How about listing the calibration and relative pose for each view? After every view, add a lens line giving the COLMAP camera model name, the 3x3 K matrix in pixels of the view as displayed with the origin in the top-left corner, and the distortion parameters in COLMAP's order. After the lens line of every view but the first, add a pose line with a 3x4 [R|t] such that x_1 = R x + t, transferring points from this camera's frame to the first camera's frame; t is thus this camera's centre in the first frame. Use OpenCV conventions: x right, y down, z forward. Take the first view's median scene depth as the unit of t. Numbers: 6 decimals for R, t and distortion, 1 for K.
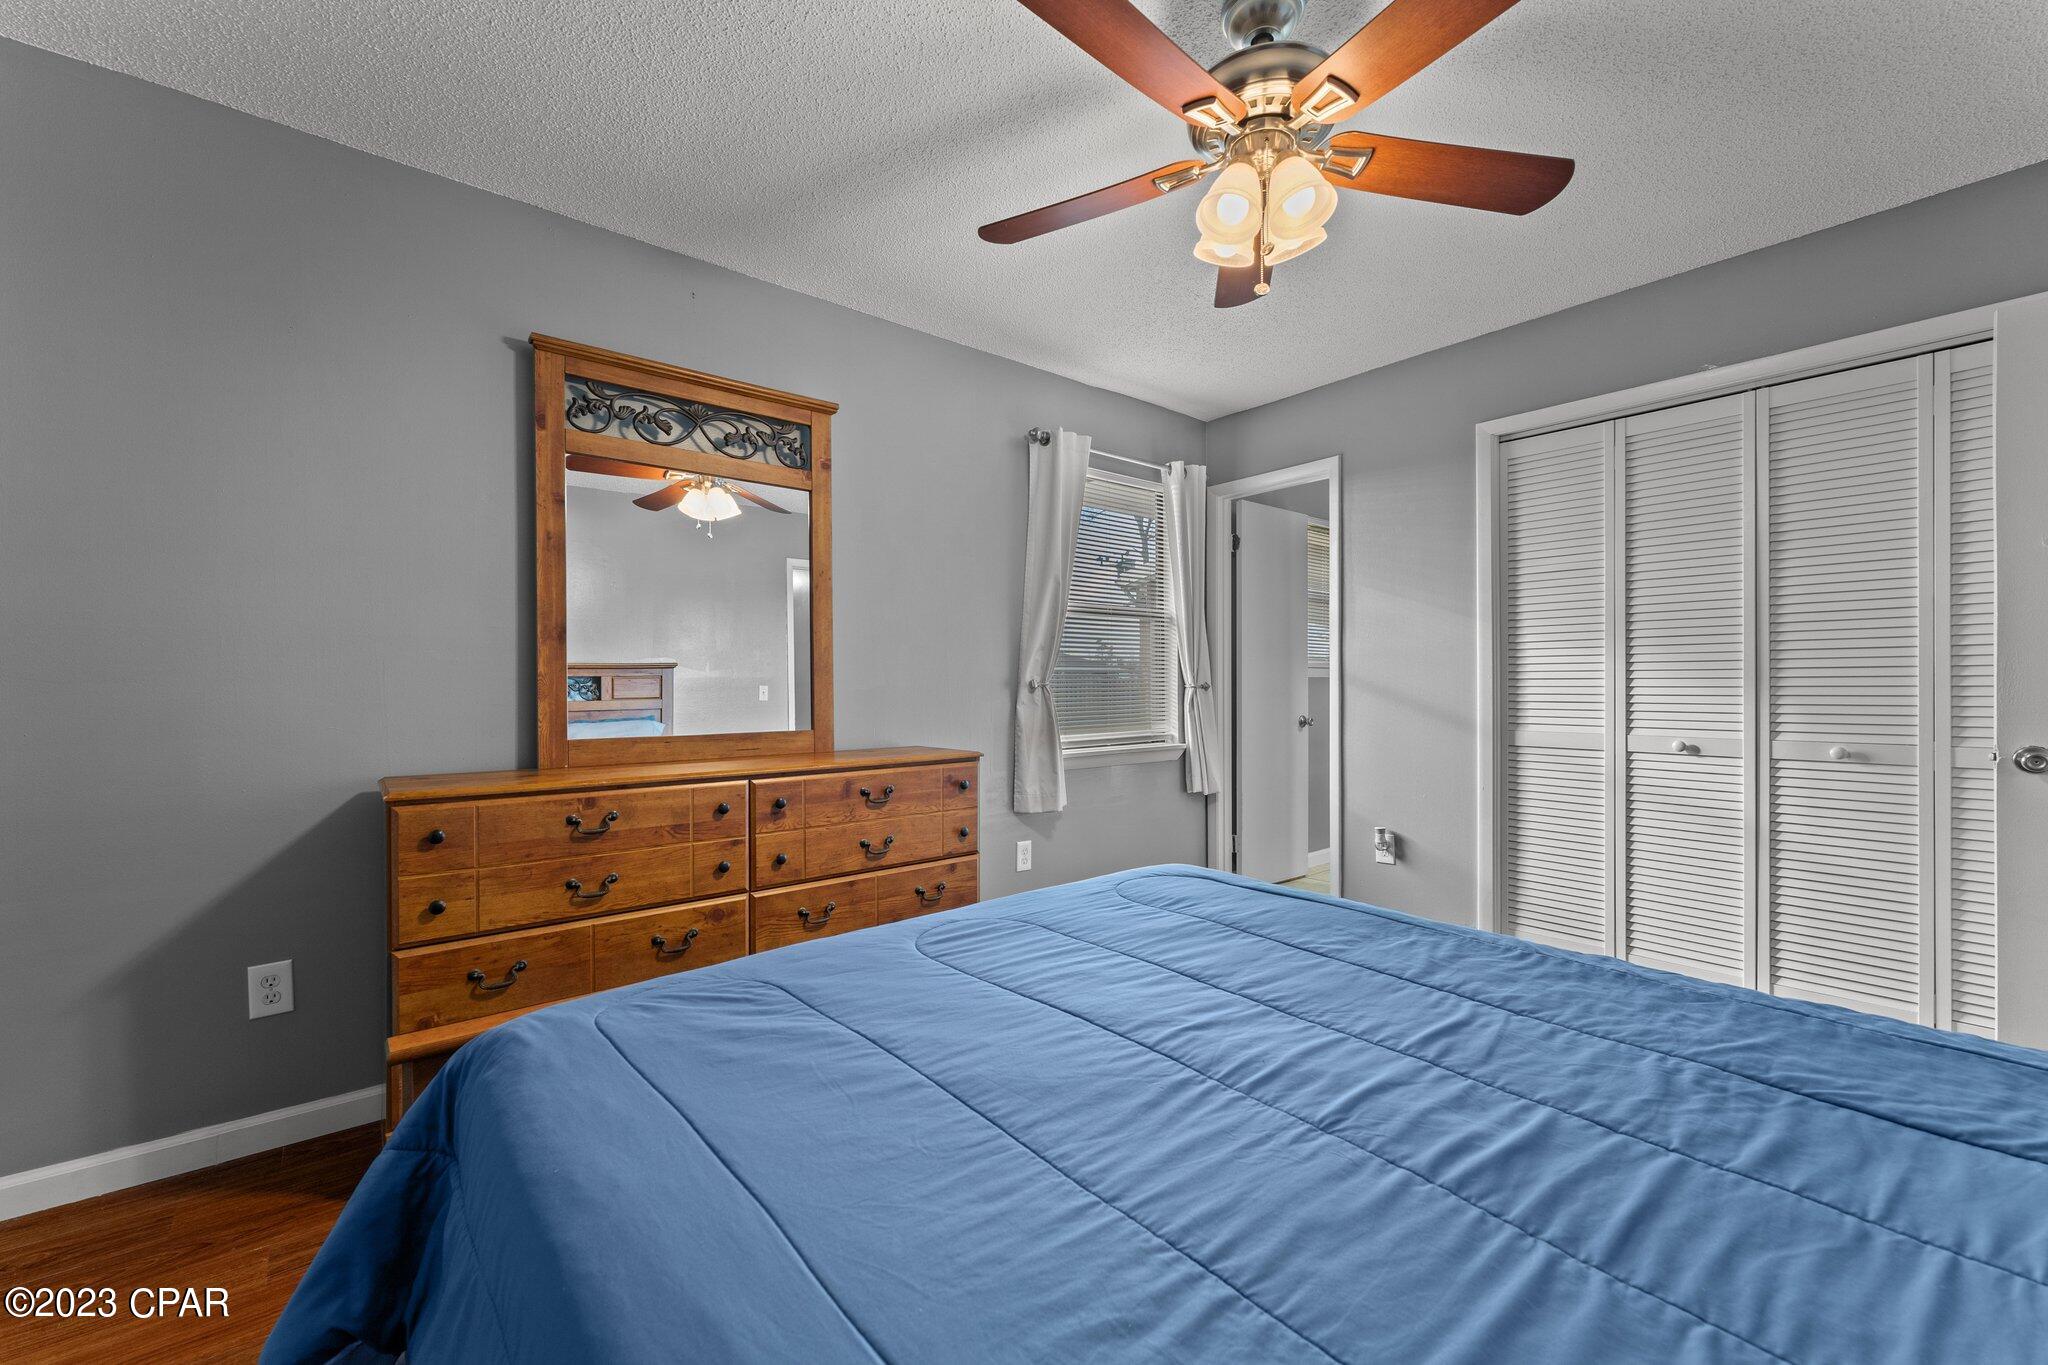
lens RADIAL K [[816.6, 0, 1022.8], [0, 816.6, 692.4], [0, 0, 1]] dist [0.000925, -0.000259]
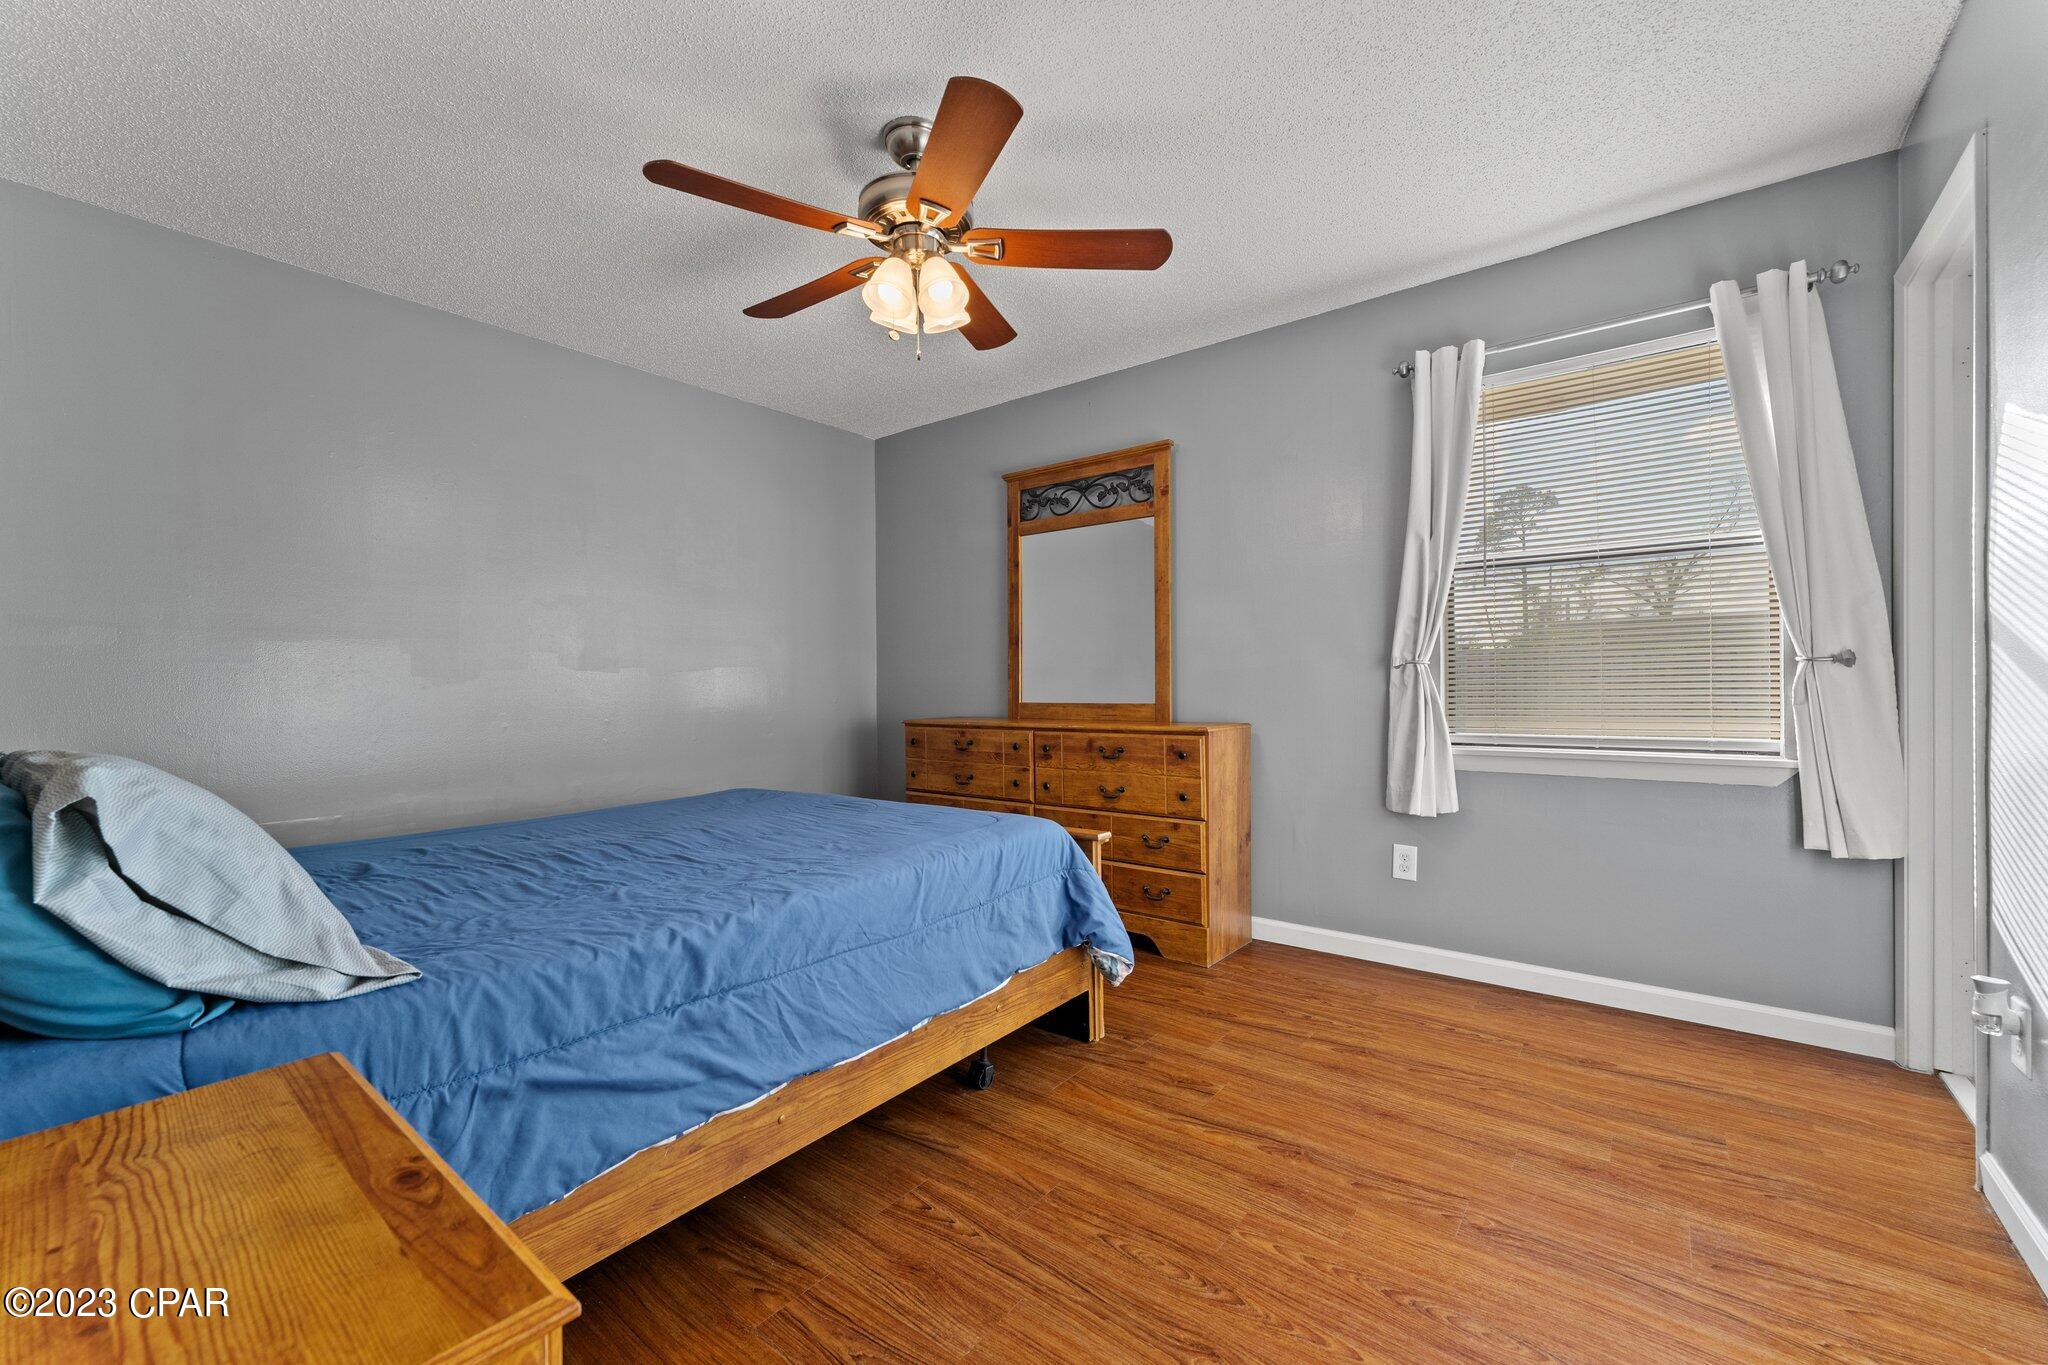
lens RADIAL K [[816.6, 0, 1023.7], [0, 816.6, 680.2], [0, 0, 1]] dist [0.000925, -0.000259]
pose [[0.215057, -0.001319, -0.976601, 1.028378], [0.001676, 0.999998, -0.000981, 0.012019], [0.976600, -0.001426, 0.215059, 0.575639]]
